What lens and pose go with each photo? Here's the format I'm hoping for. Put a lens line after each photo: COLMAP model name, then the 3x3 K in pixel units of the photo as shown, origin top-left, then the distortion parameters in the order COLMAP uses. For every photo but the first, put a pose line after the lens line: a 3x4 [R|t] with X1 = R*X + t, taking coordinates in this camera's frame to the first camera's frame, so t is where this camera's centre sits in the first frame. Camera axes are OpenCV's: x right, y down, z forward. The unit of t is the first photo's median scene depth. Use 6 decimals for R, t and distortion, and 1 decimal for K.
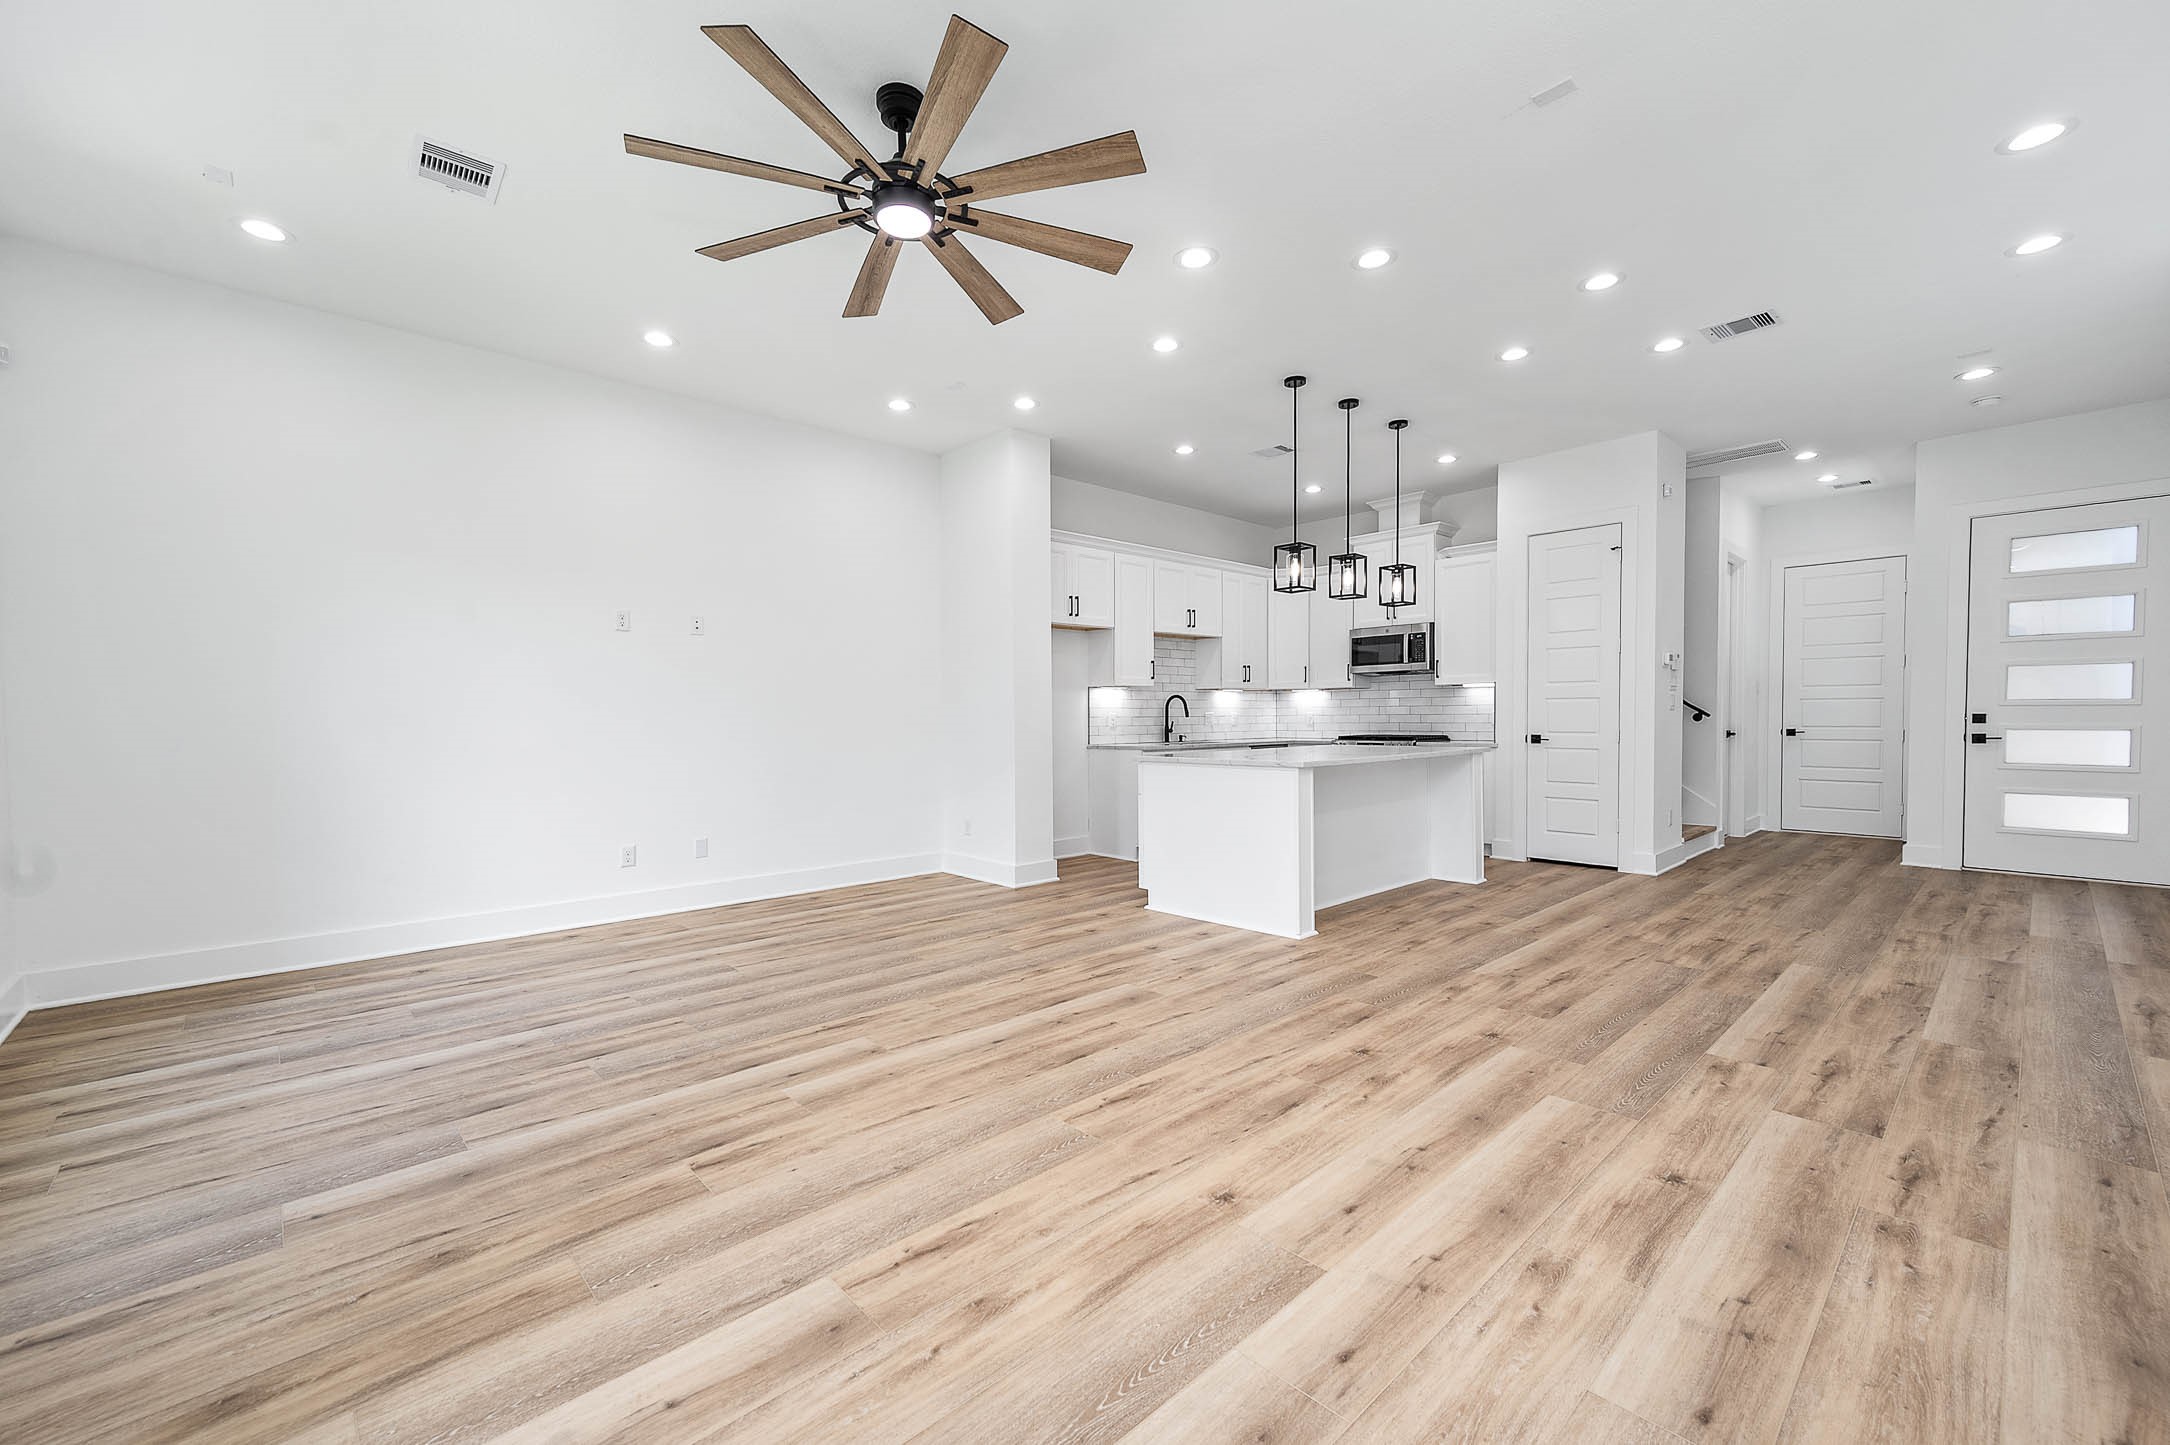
lens RADIAL K [[878.1, 0, 1079.3], [0, 878.1, 738.8], [0, 0, 1]] dist [0.014410, -0.000036]
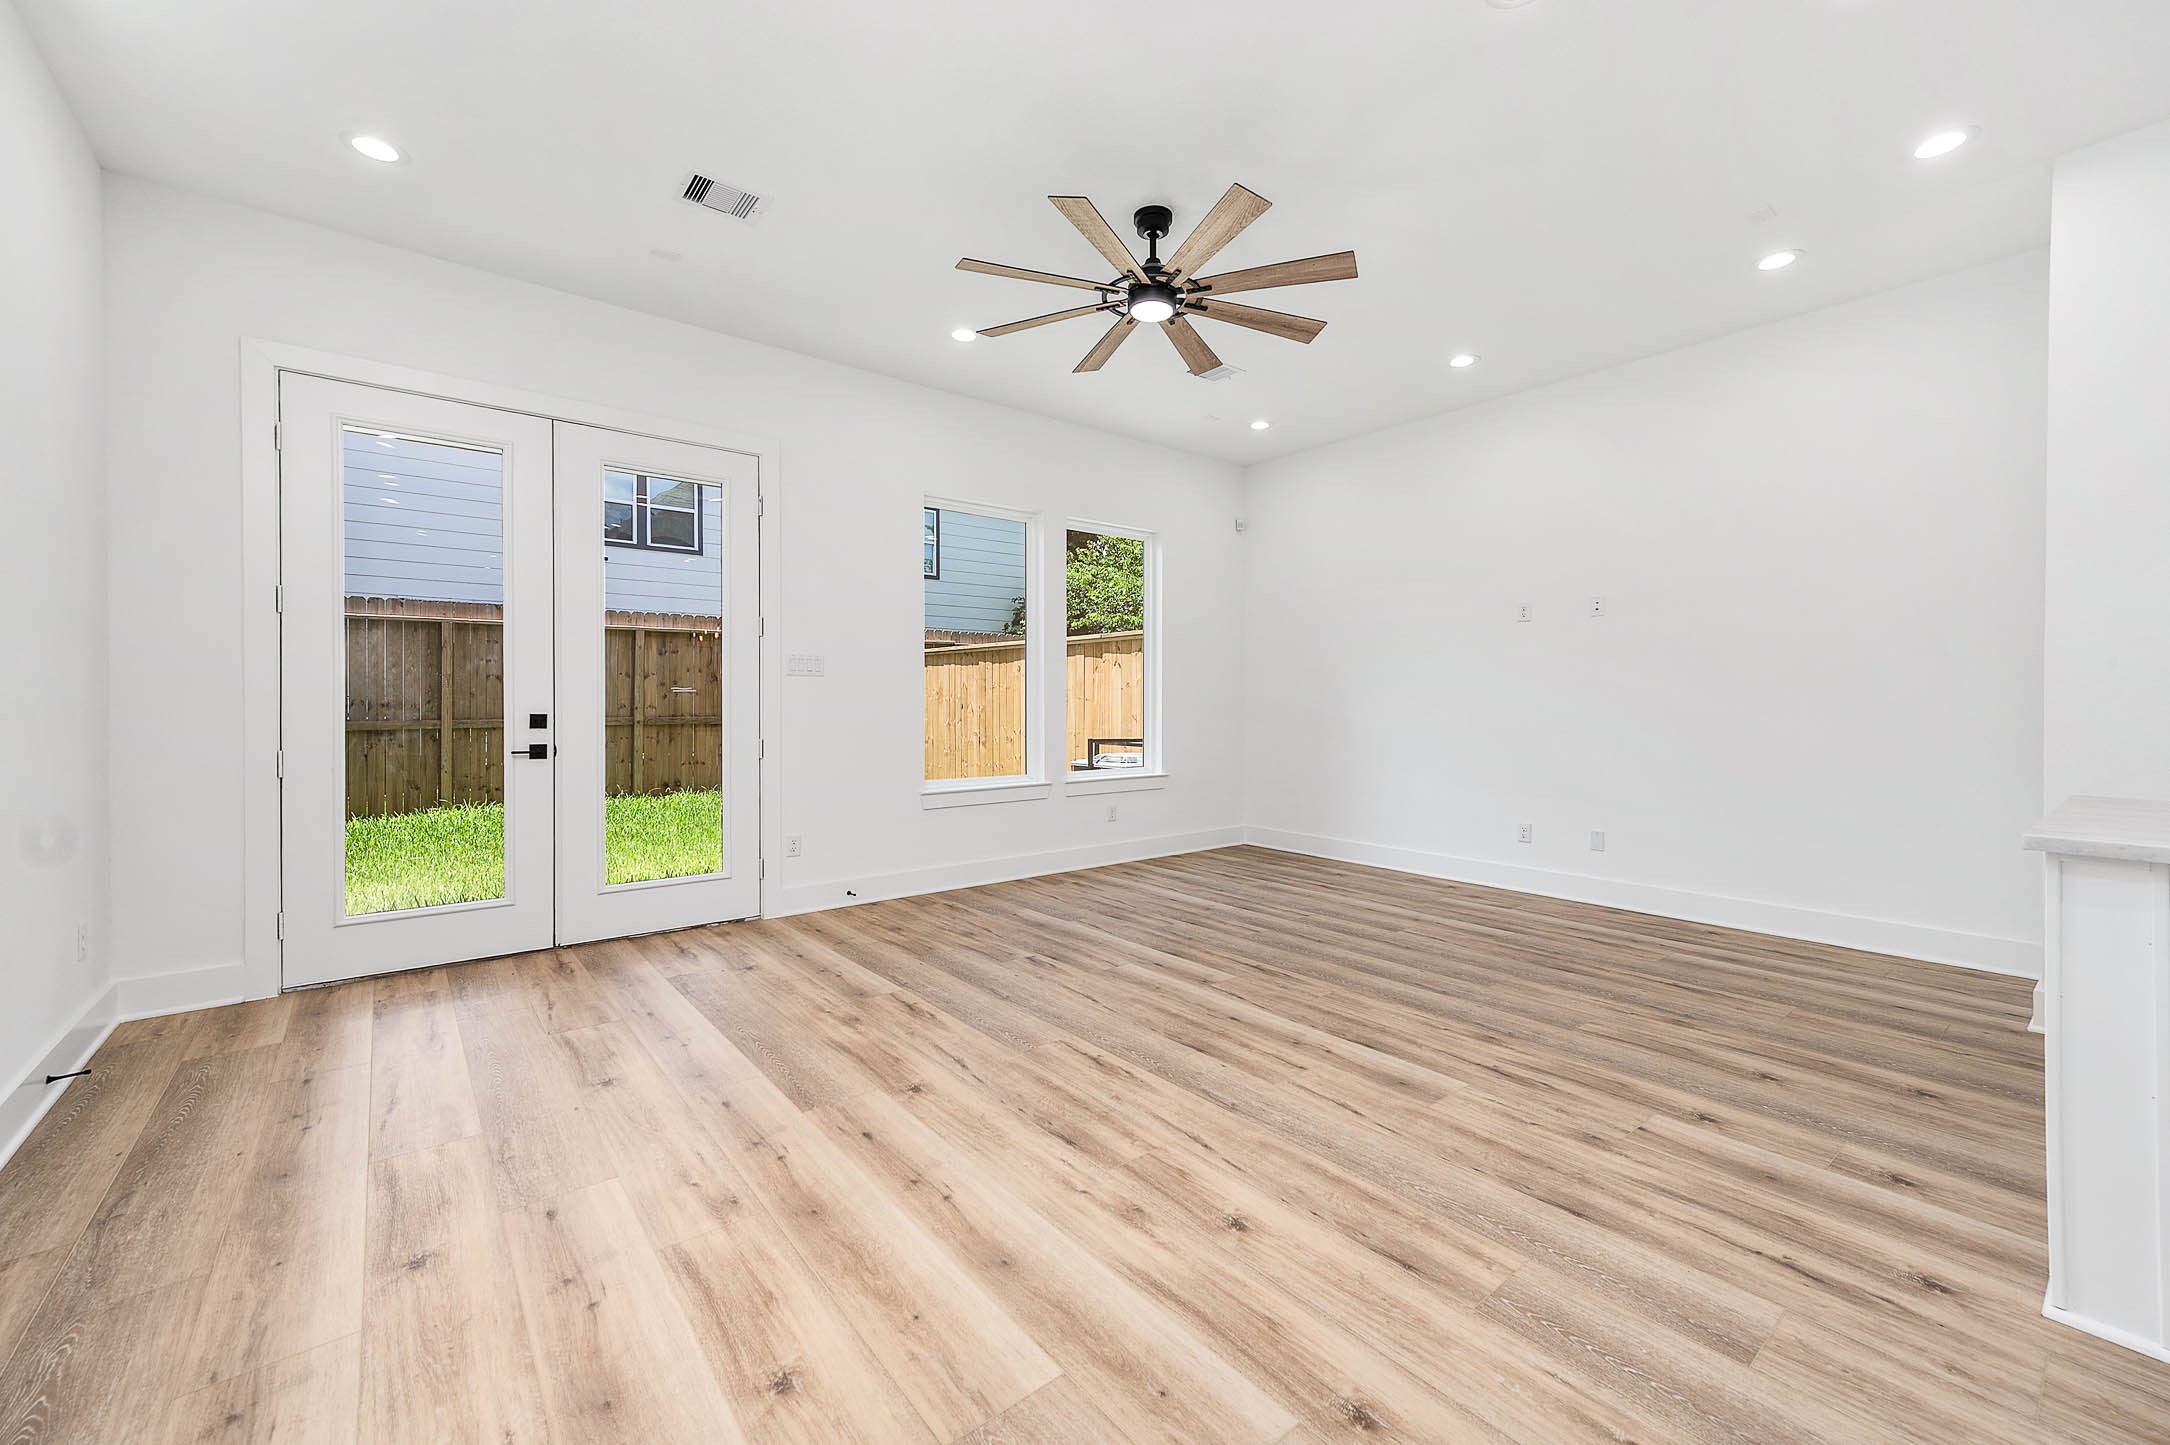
lens RADIAL K [[865.0, 0, 1088.7], [0, 865.0, 708.4], [0, 0, 1]] dist [0.012762, 0.000189]
pose [[-0.066229, 0.015310, -0.997687, 0.717428], [-0.027418, 0.999477, 0.017157, -0.024912], [0.997428, 0.028491, -0.065774, 0.686380]]
